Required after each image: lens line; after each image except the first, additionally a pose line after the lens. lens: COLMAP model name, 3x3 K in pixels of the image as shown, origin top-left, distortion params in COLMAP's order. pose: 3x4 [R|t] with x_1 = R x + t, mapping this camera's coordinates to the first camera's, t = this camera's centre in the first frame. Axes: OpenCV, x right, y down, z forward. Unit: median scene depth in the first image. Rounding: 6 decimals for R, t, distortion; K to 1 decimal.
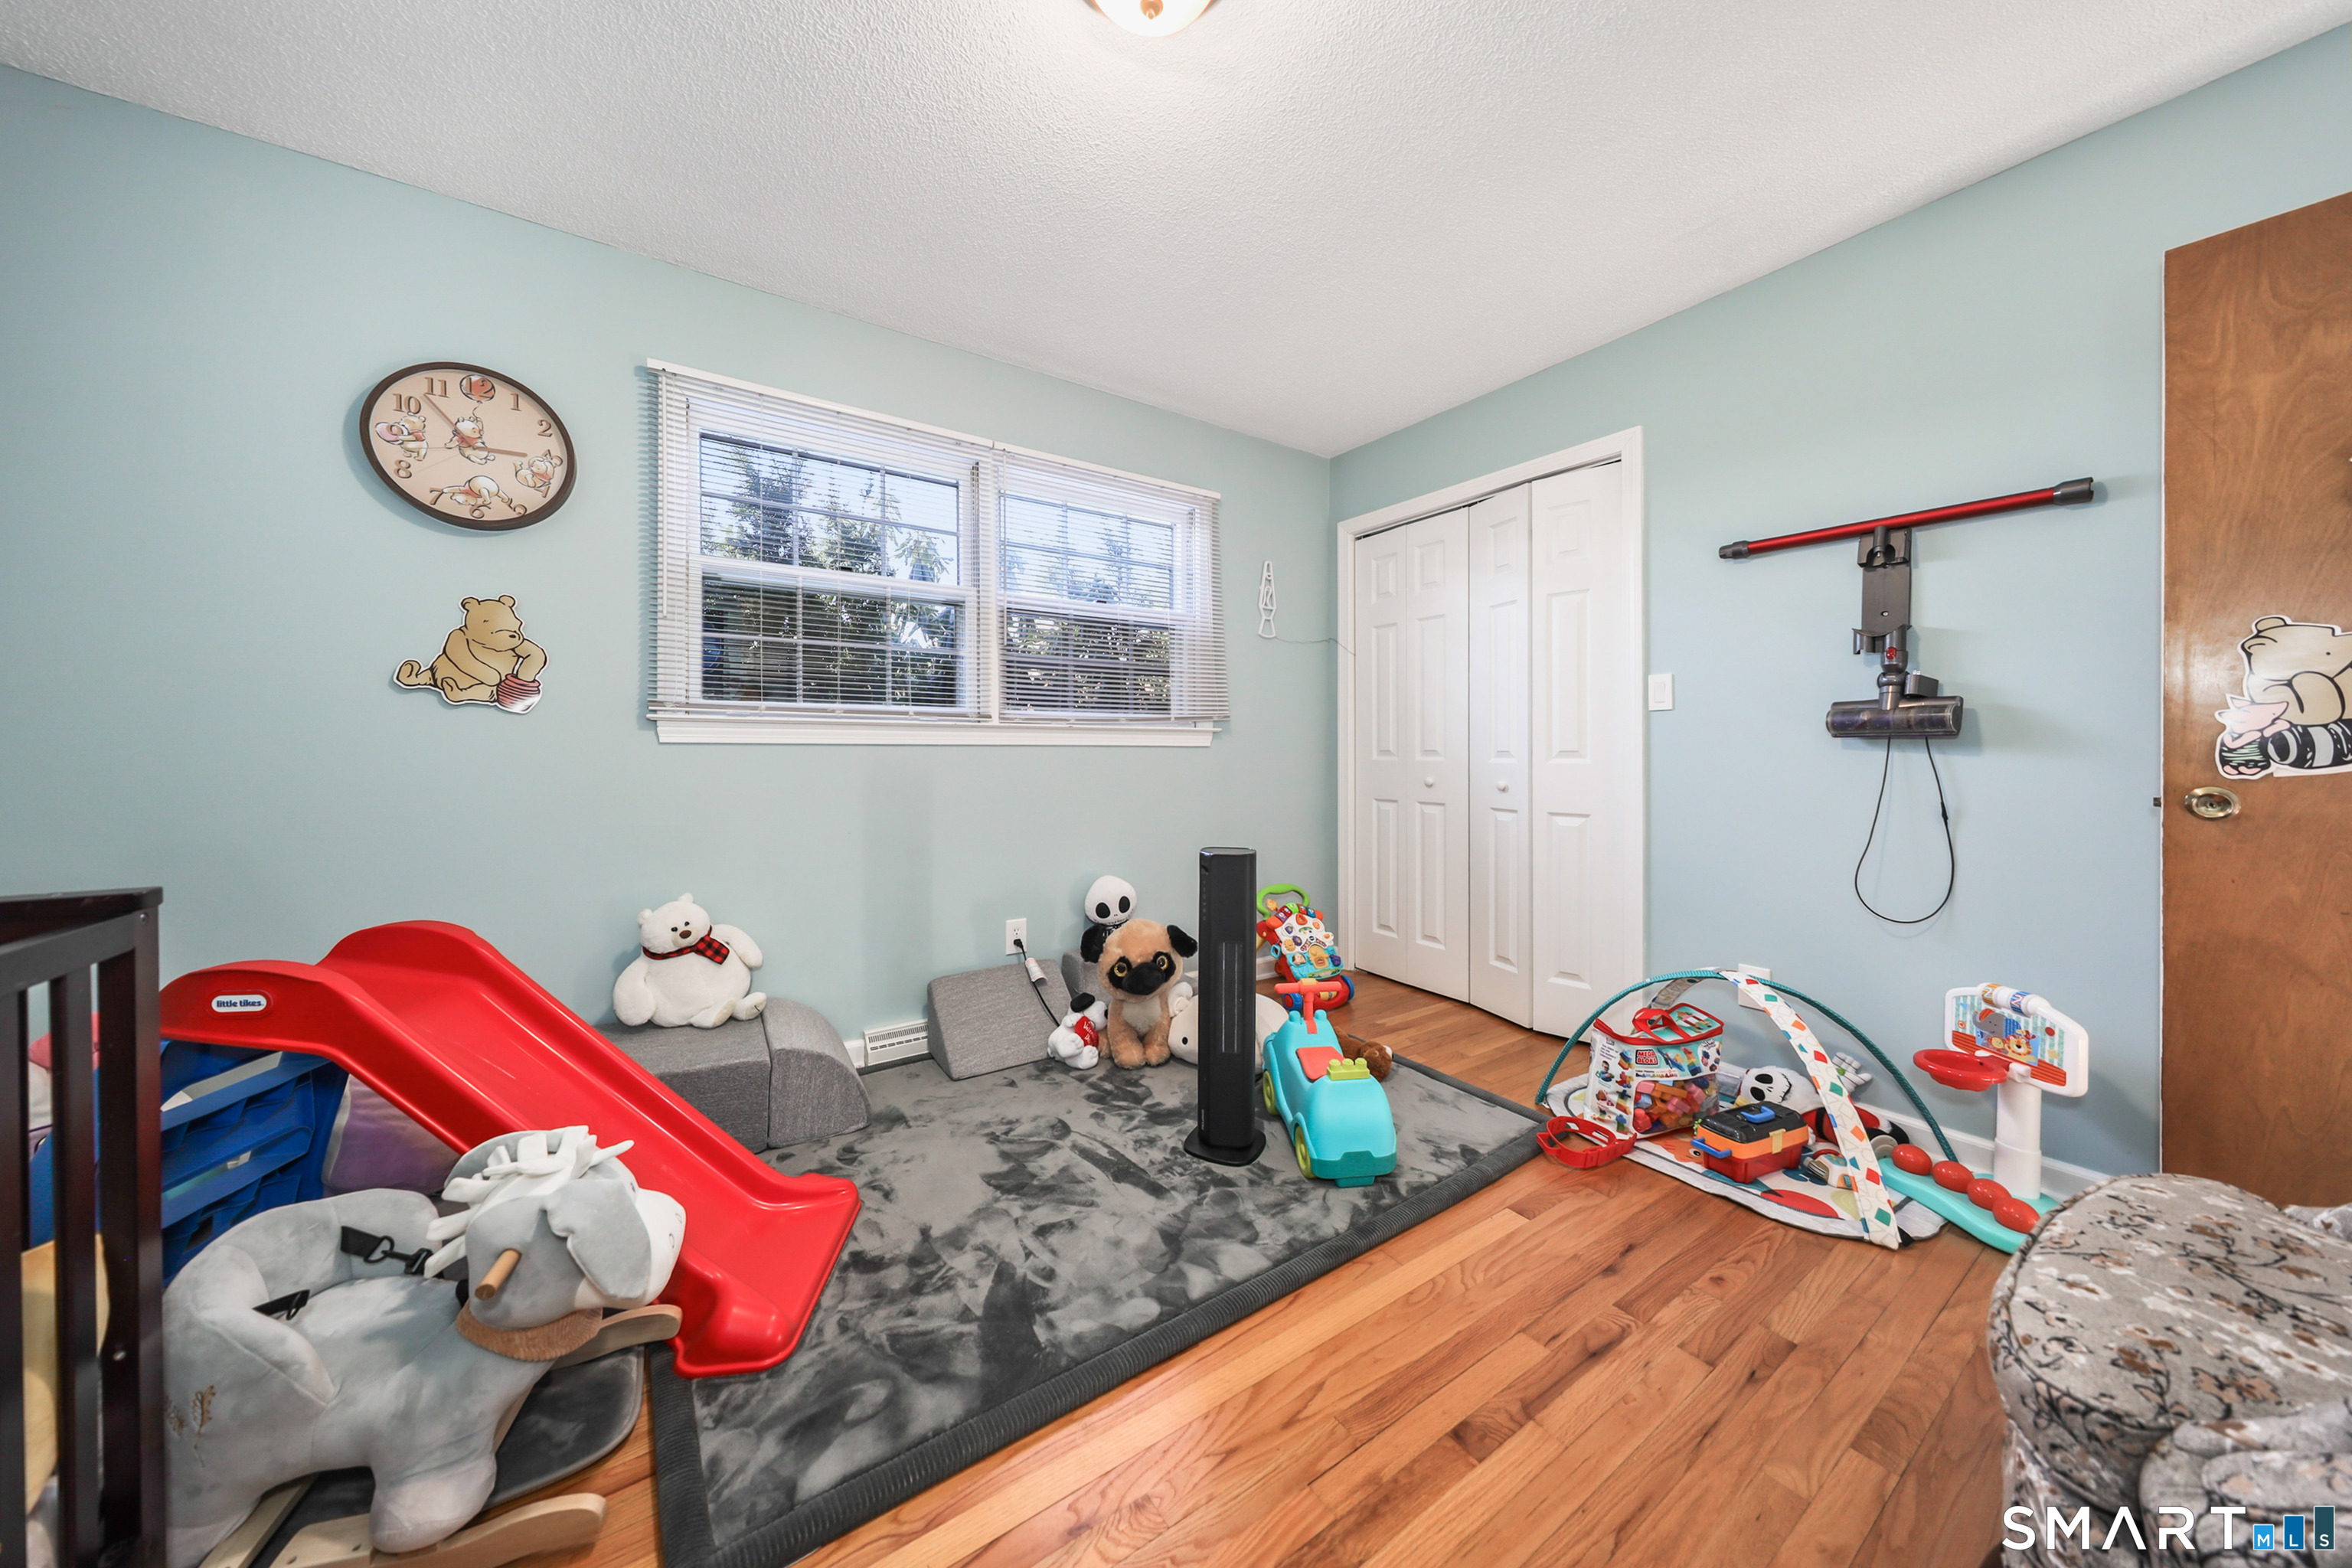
lens RADIAL K [[725.5, 0, 1186.9], [0, 725.5, 751.2], [0, 0, 1]] dist [0.000955, 0.000400]
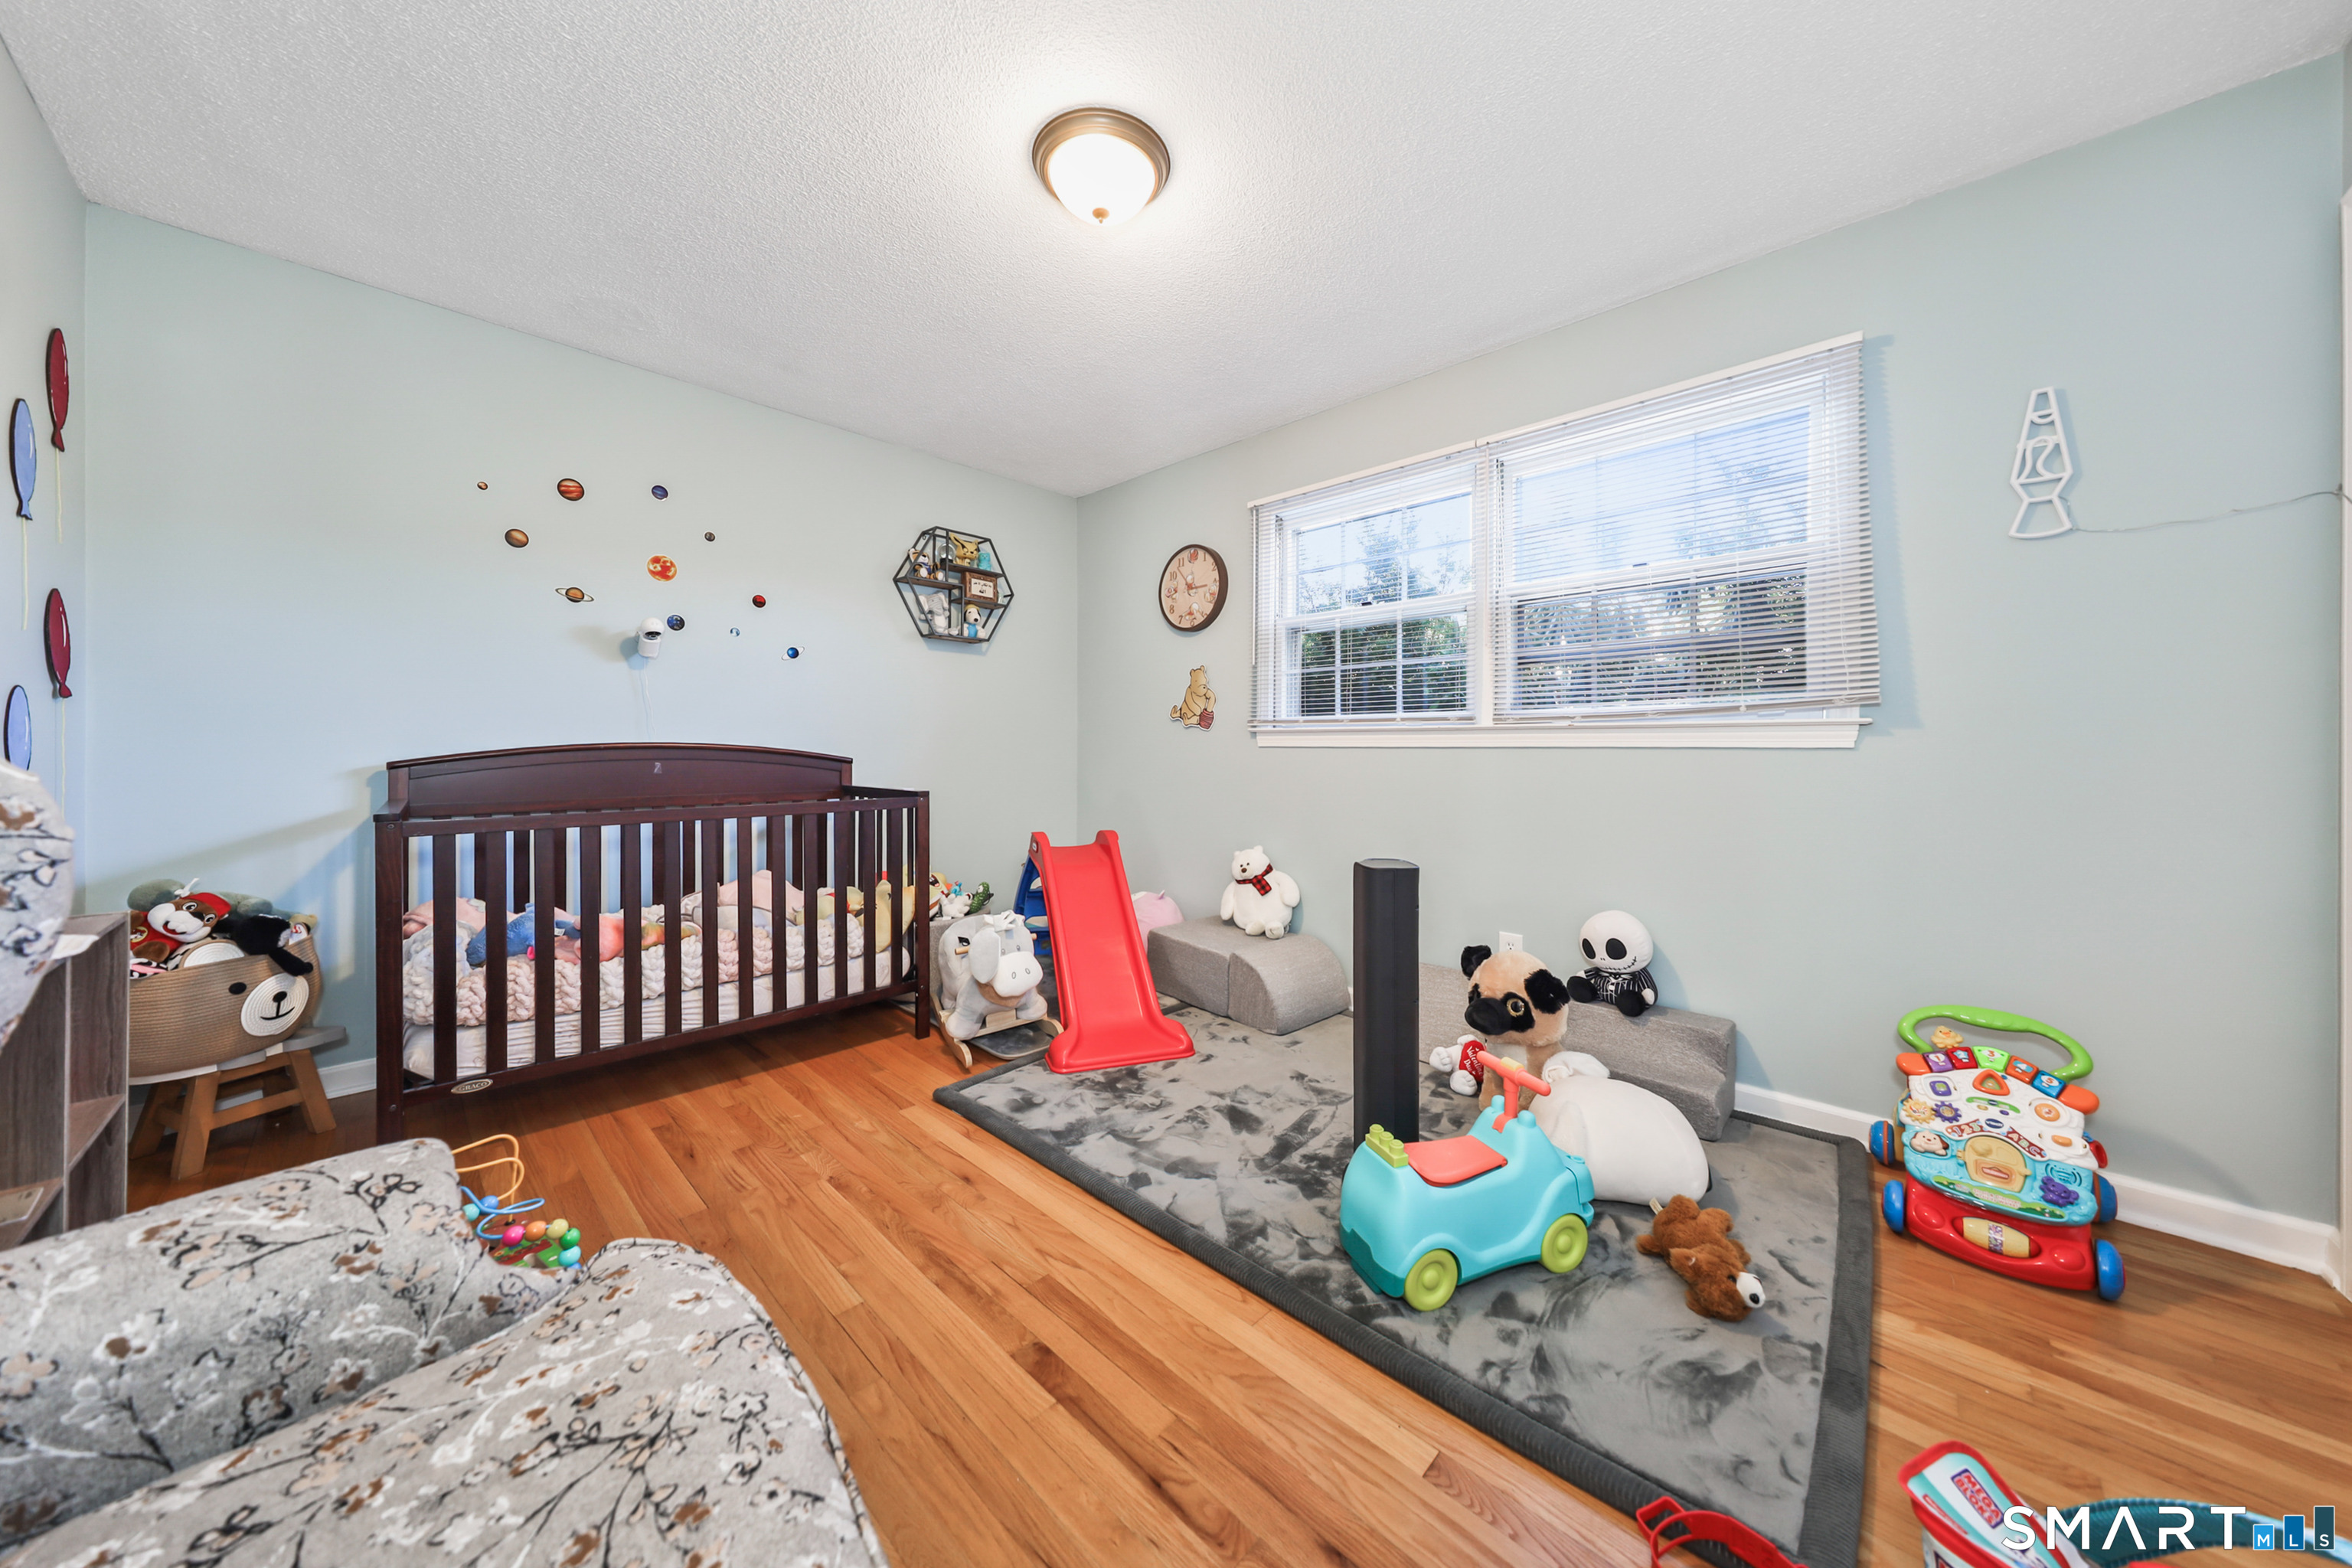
lens RADIAL K [[725.5, 0, 1165.0], [0, 725.5, 751.7], [0, 0, 1]] dist [0.000955, 0.000400]
pose [[0.251613, 0.002806, -0.967824, 0.789634], [-0.006567, 0.999978, 0.001192, -0.001645], [0.967806, 0.006056, 0.251625, 0.462995]]
